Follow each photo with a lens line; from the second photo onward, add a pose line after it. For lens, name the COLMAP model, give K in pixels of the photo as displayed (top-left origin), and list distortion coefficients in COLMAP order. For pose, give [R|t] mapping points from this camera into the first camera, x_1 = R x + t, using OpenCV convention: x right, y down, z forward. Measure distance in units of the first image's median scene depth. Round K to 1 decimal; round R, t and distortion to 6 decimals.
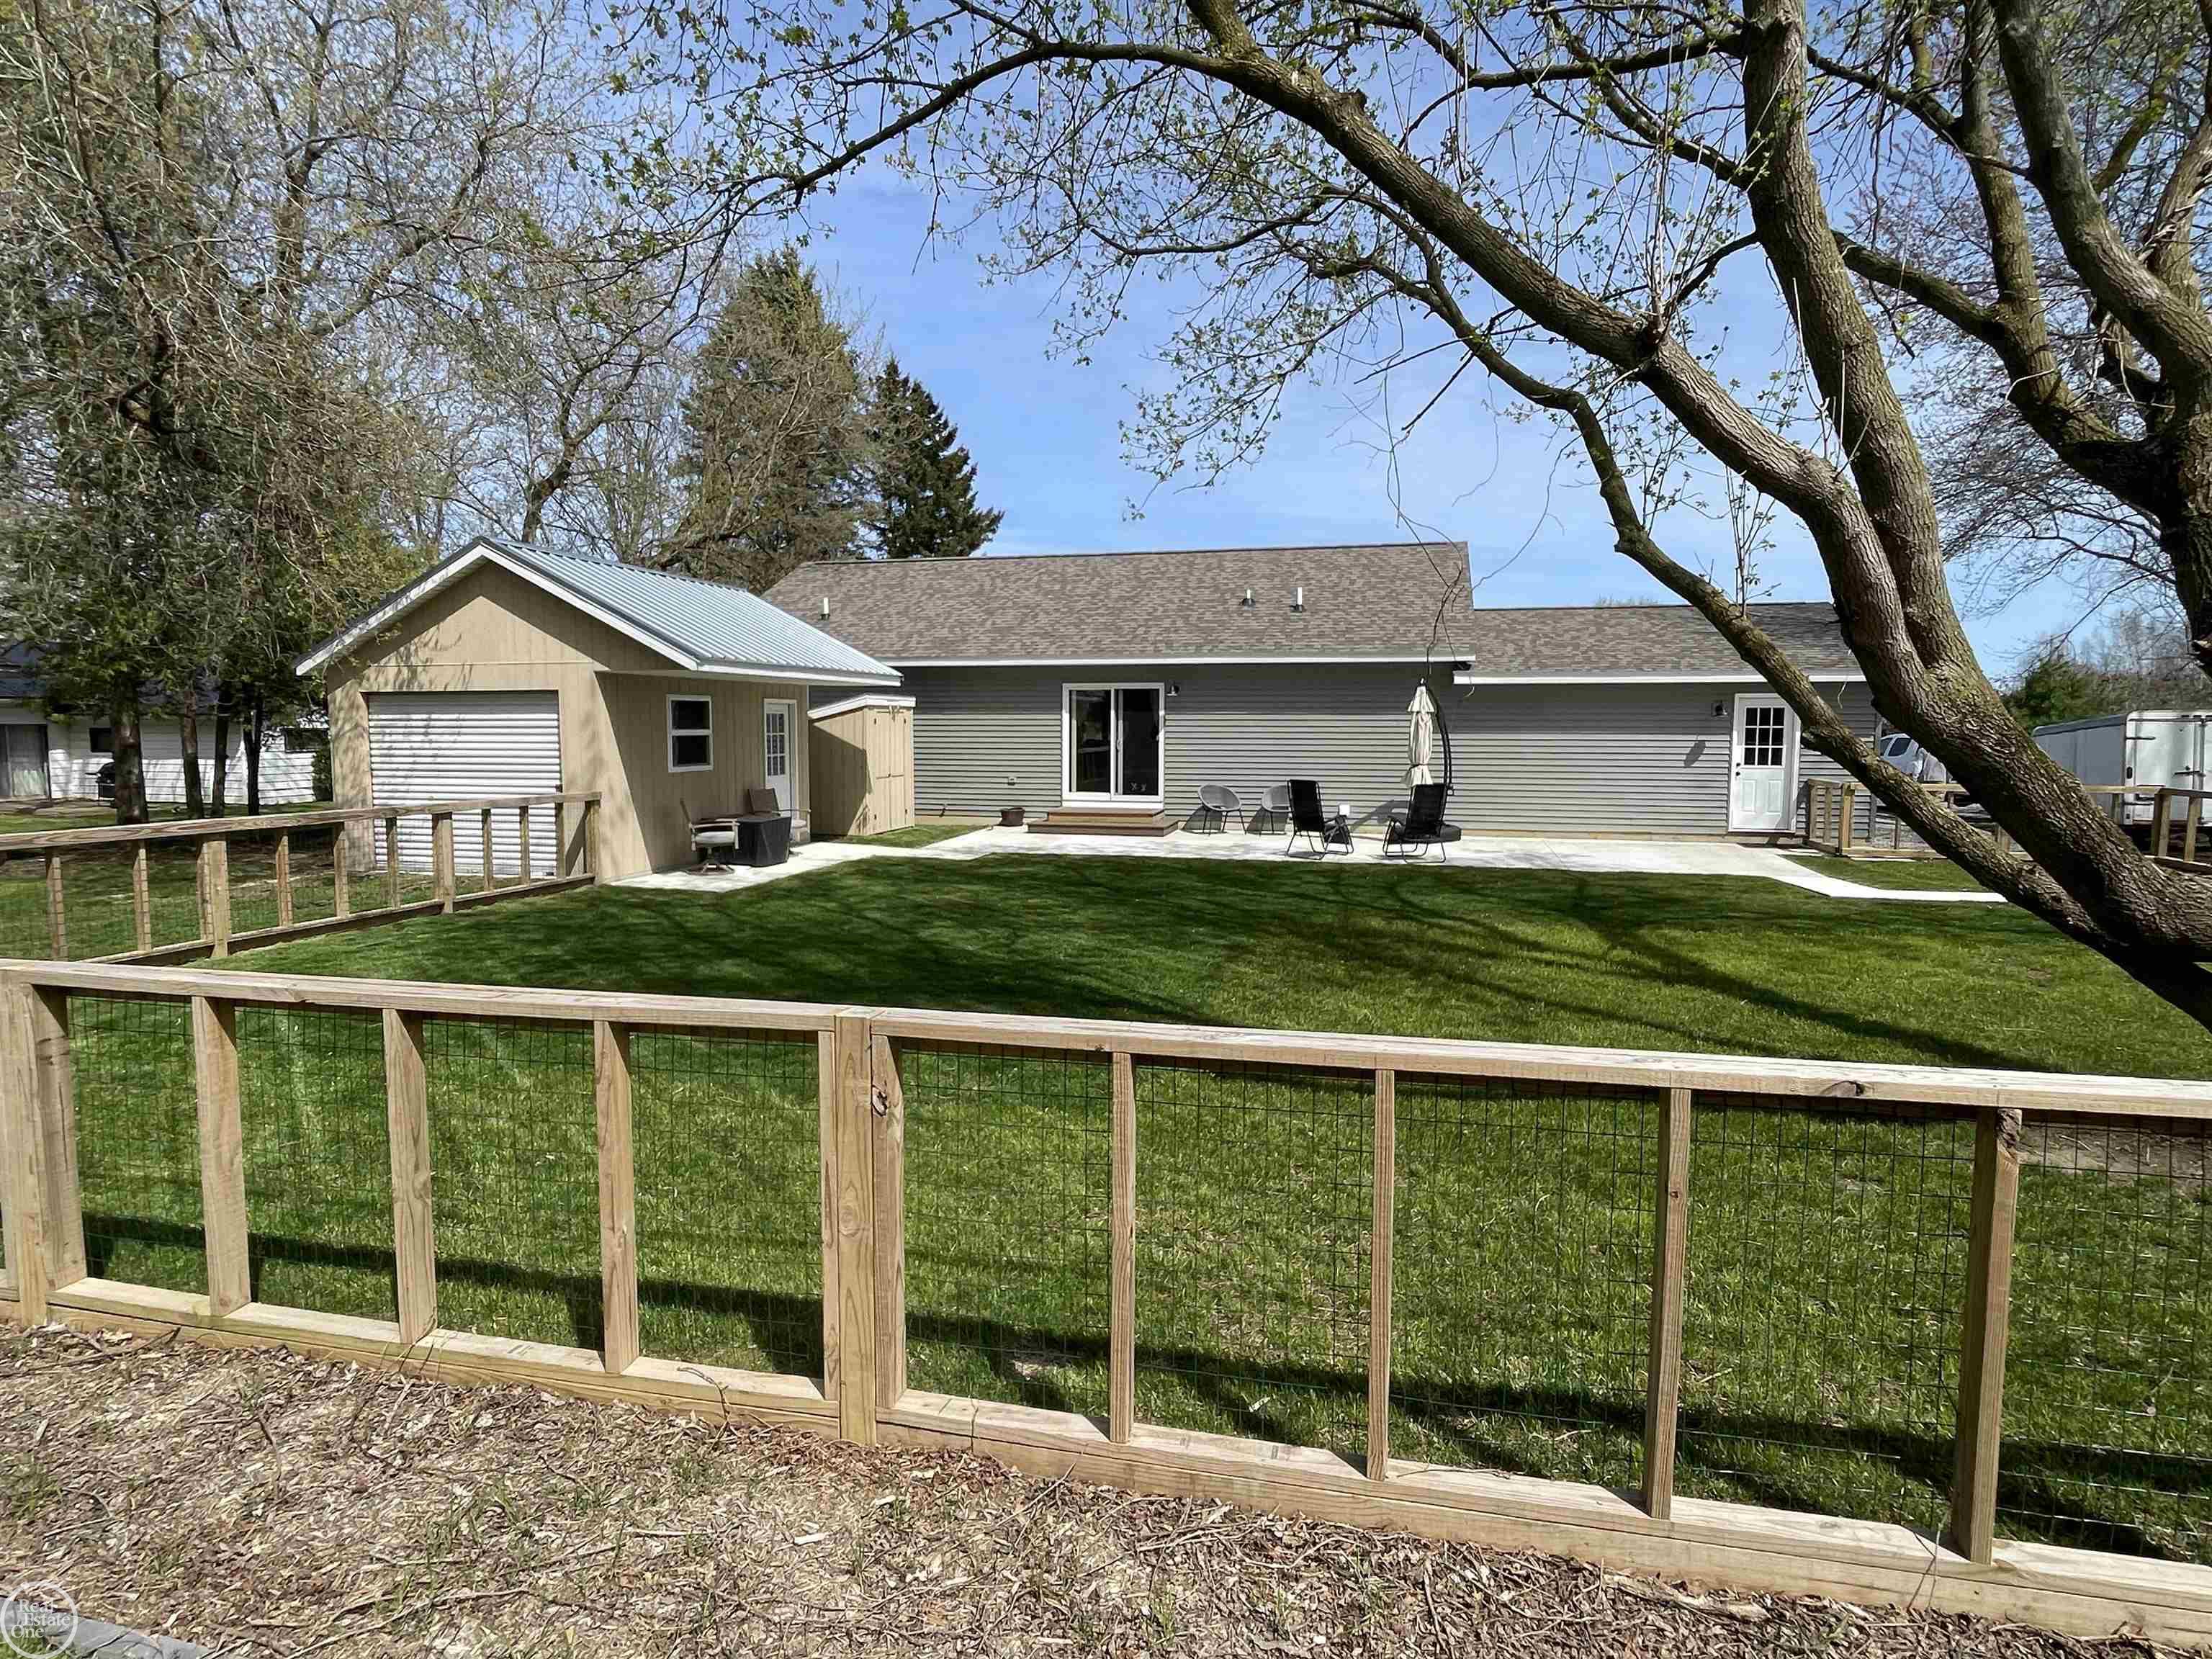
lens RADIAL K [[1164.3, 0, 1104.9], [0, 1164.3, 827.5], [0, 0, 1]] dist [0.000464, 0.000010]
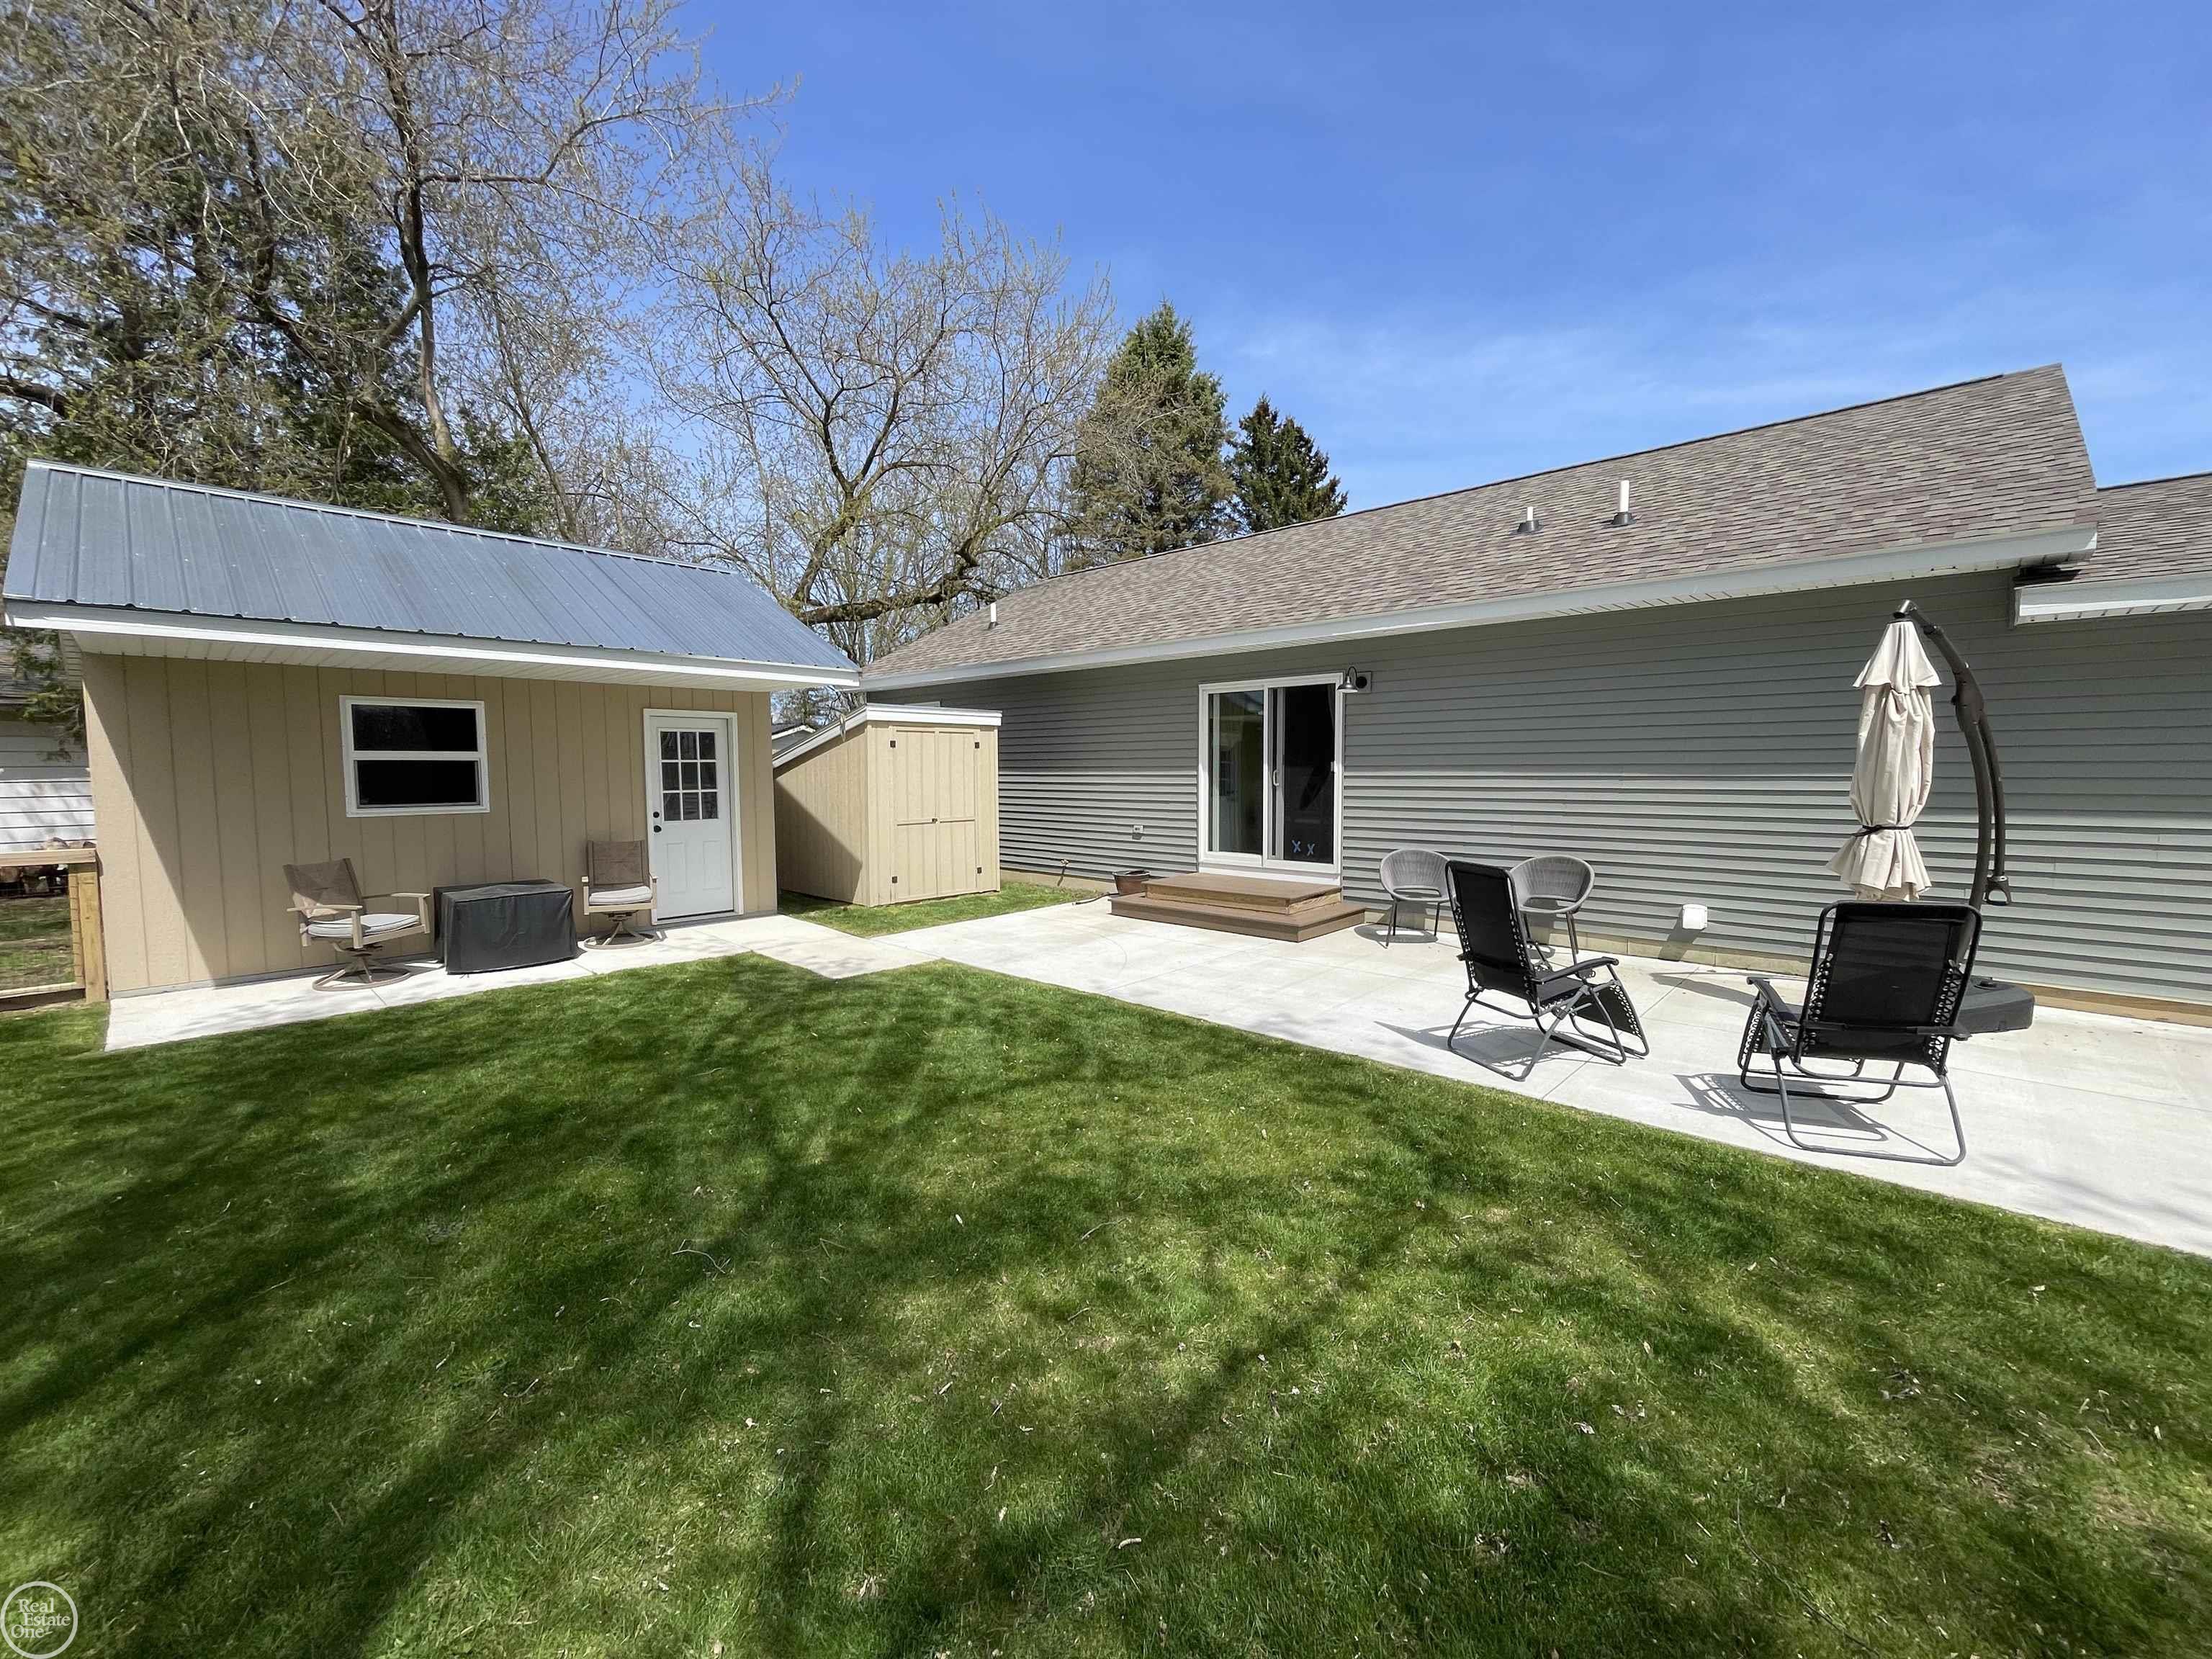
lens RADIAL K [[895.5, 0, 1115.1], [0, 895.5, 828.2], [0, 0, 1]] dist [-0.000091, 0.000008]
pose [[0.877596, 0.024607, -0.478768, 0.166702], [-0.036244, 0.999229, -0.015080, -0.035082], [0.478028, 0.030587, 0.877812, 0.550725]]
